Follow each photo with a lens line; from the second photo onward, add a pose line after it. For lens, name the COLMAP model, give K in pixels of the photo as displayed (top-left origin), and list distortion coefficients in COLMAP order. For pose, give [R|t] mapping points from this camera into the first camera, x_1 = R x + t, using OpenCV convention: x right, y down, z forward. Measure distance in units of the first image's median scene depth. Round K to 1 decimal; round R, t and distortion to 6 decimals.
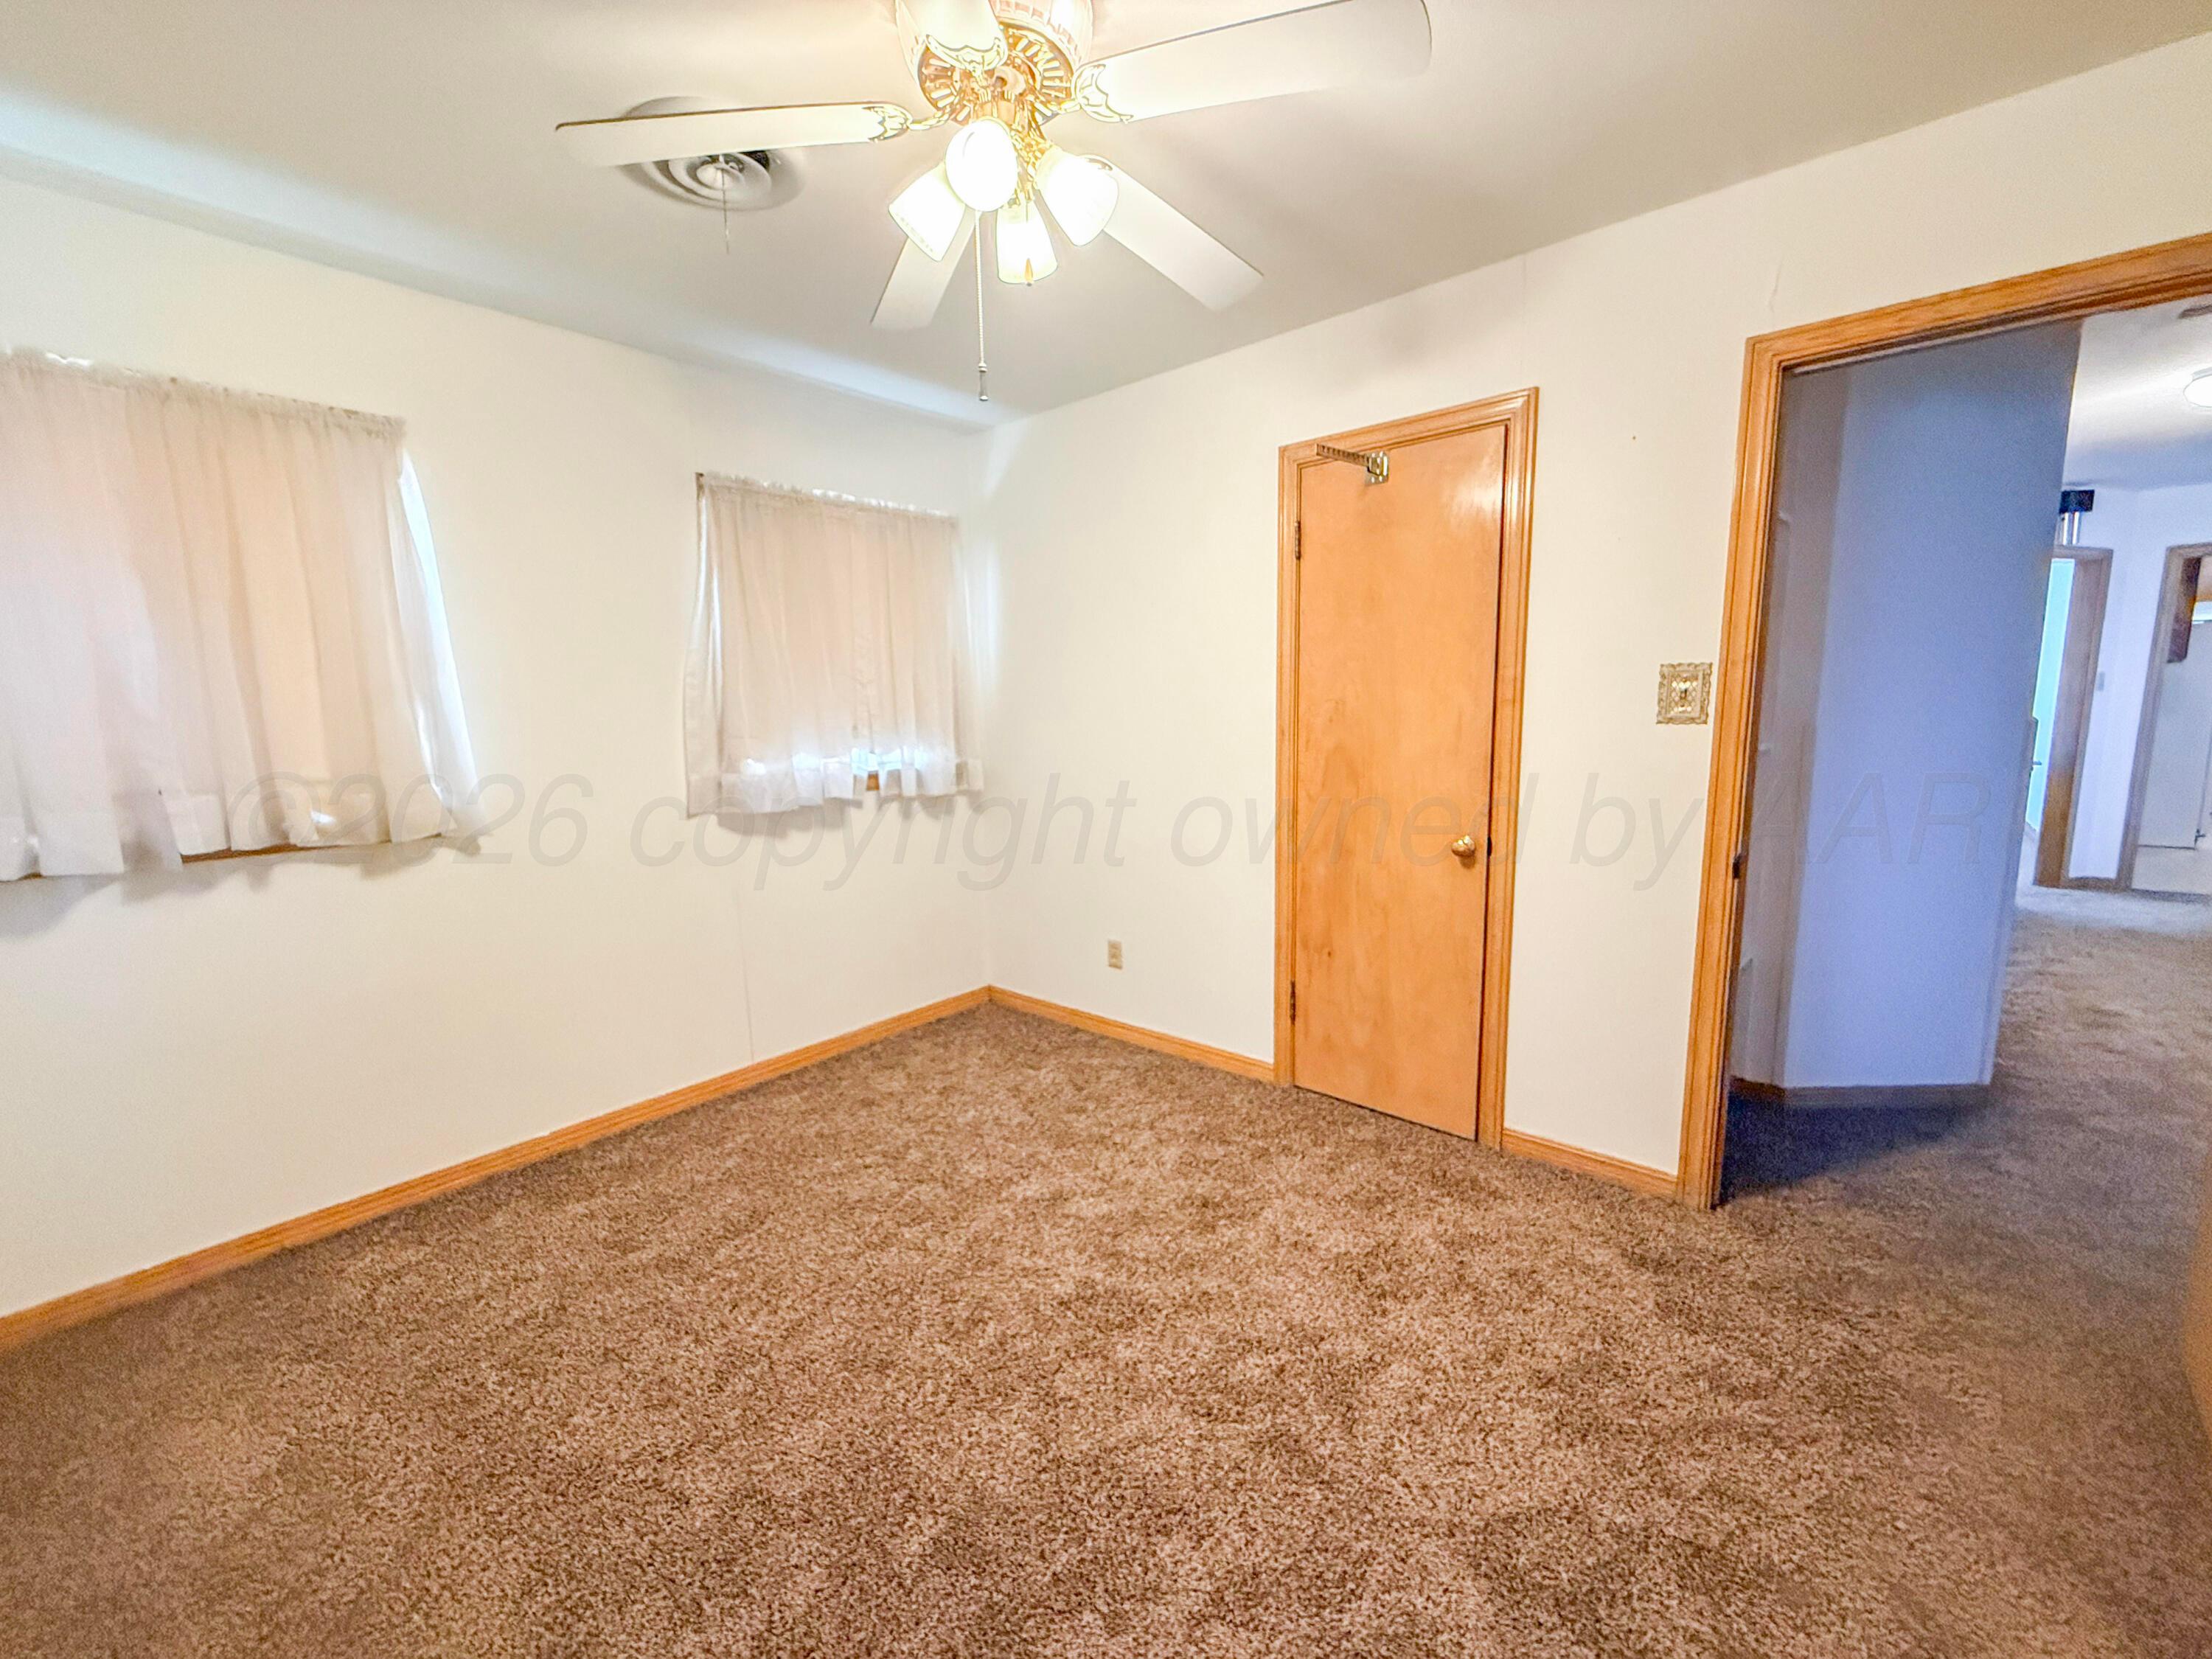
lens RADIAL K [[877.8, 0, 1105.4], [0, 877.8, 829.2], [0, 0, 1]] dist [0.001760, 0.000513]
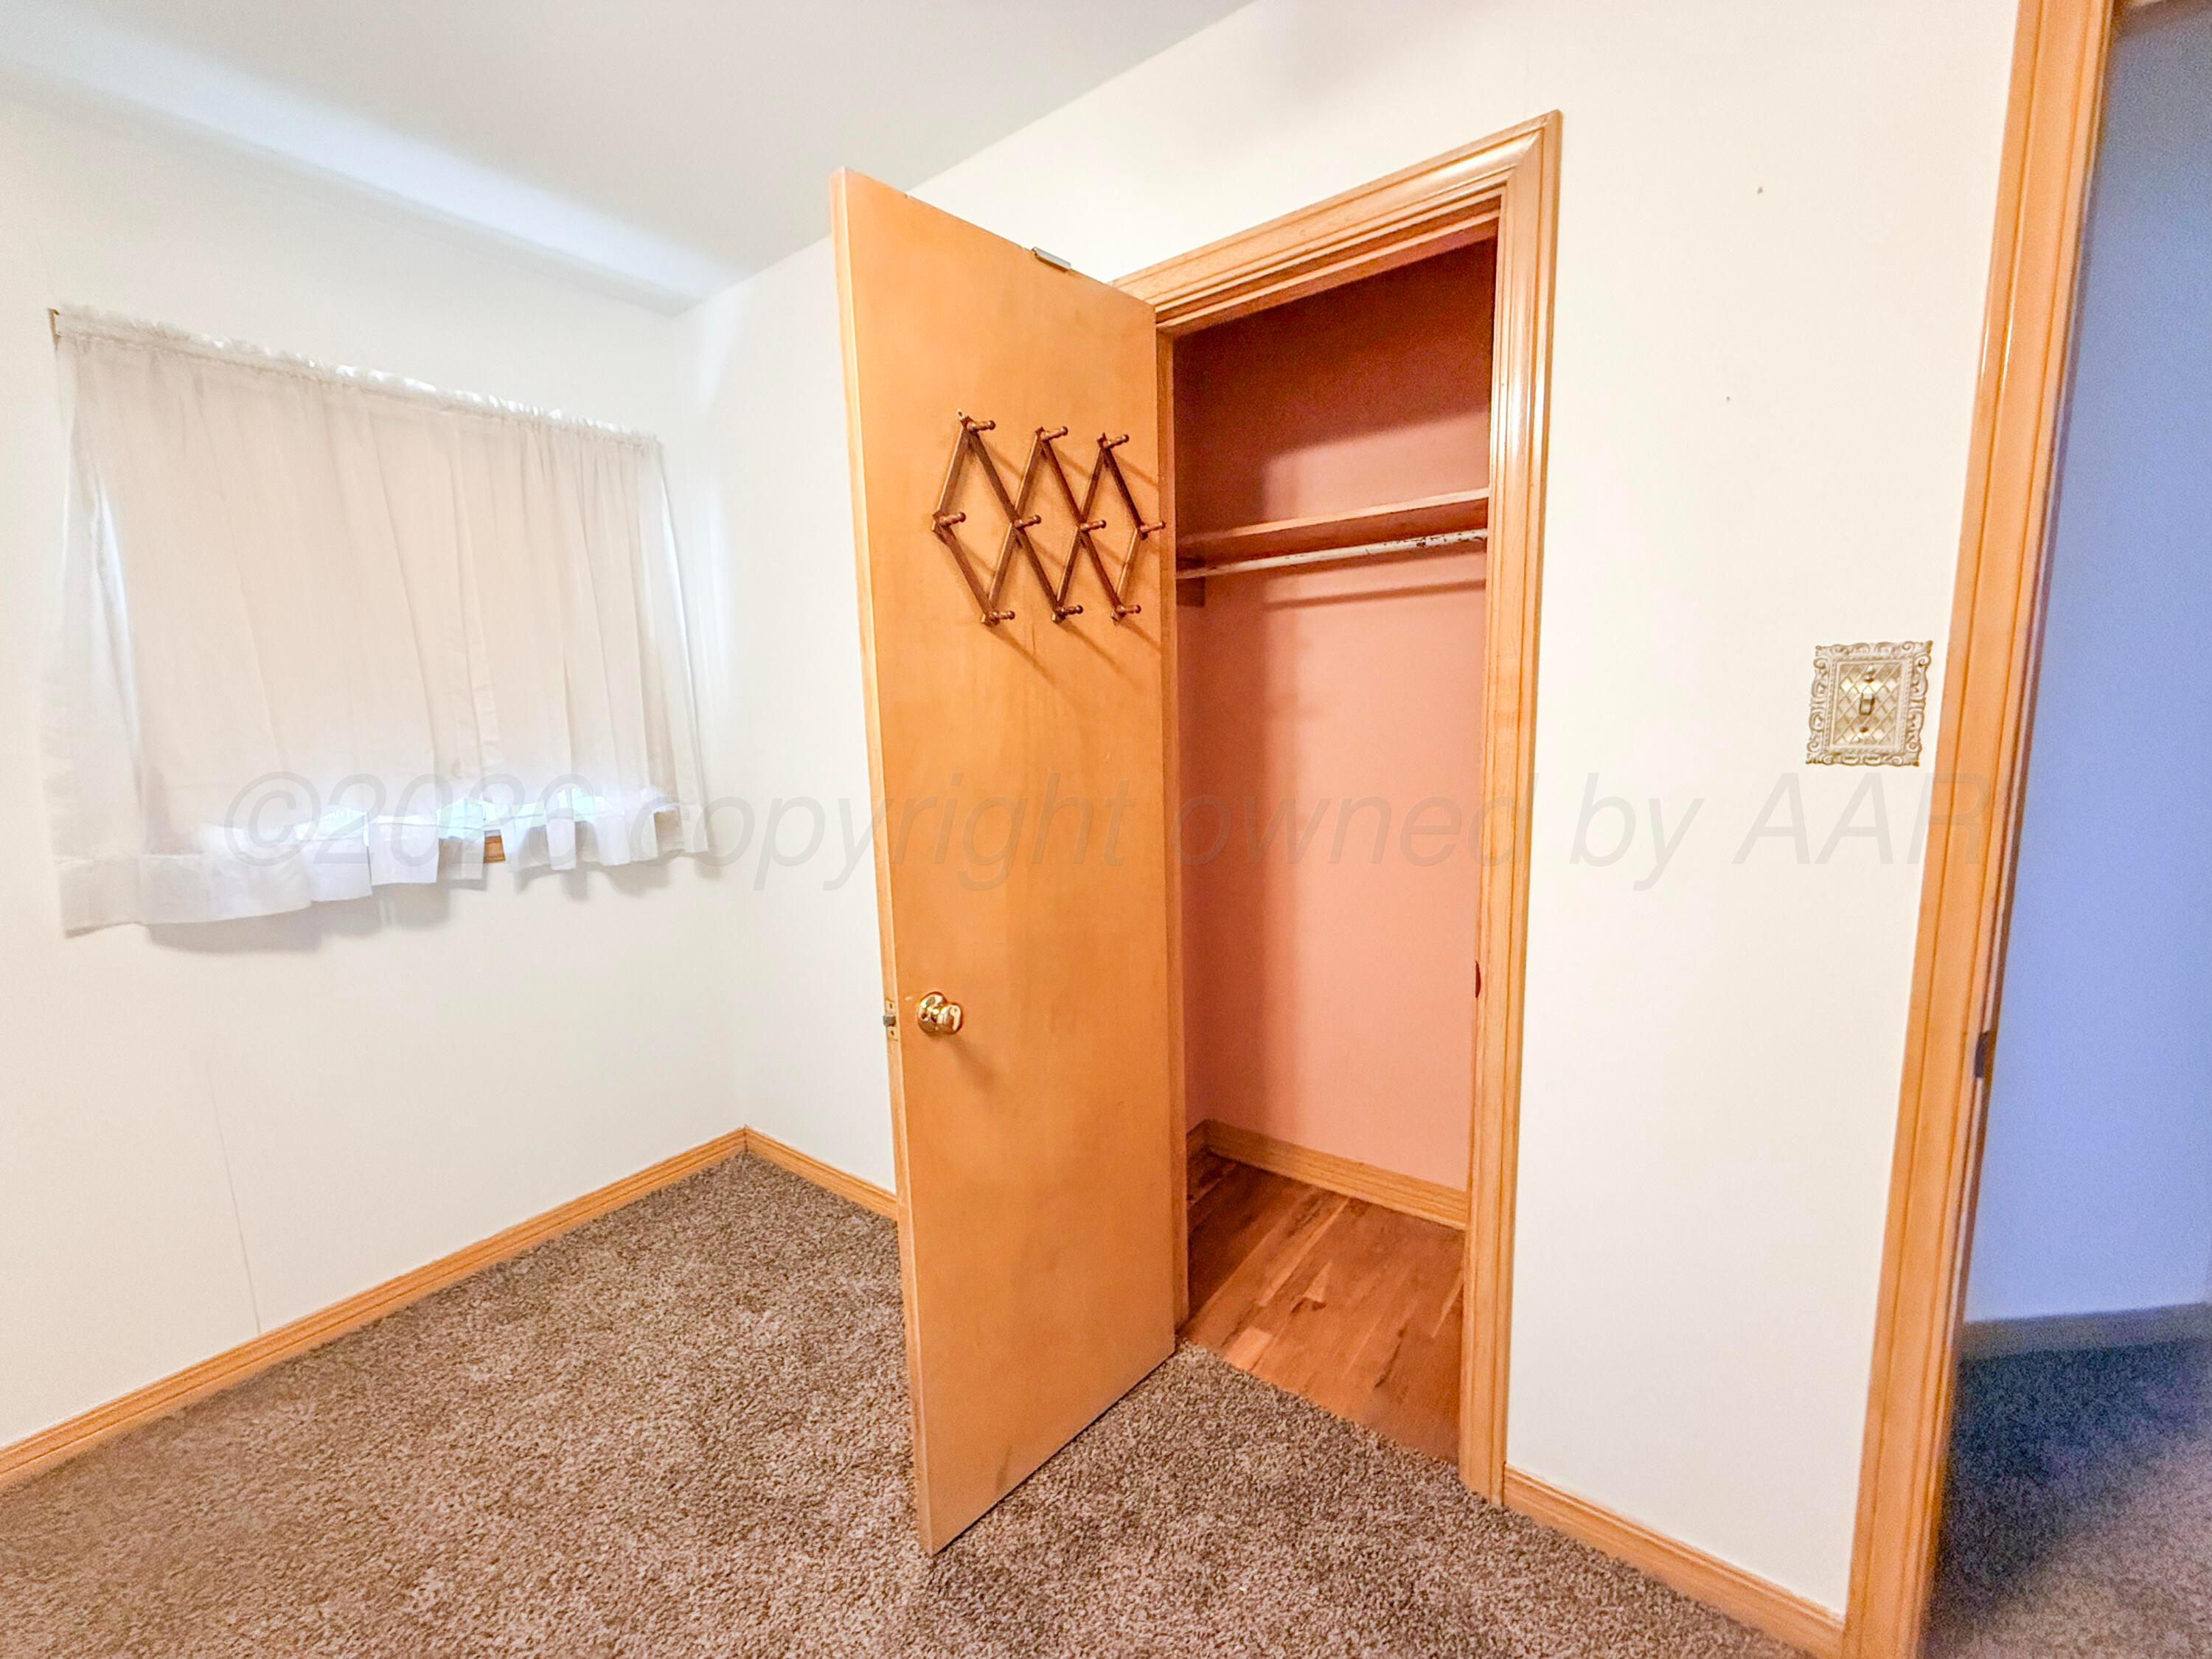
lens RADIAL K [[877.8, 0, 1109.2], [0, 877.8, 828.9], [0, 0, 1]] dist [0.001760, 0.000513]
pose [[0.996320, -0.019514, 0.083456, 0.129506], [0.019901, 0.999795, -0.003811, -0.062008], [-0.083365, 0.005458, 0.996504, 0.370245]]
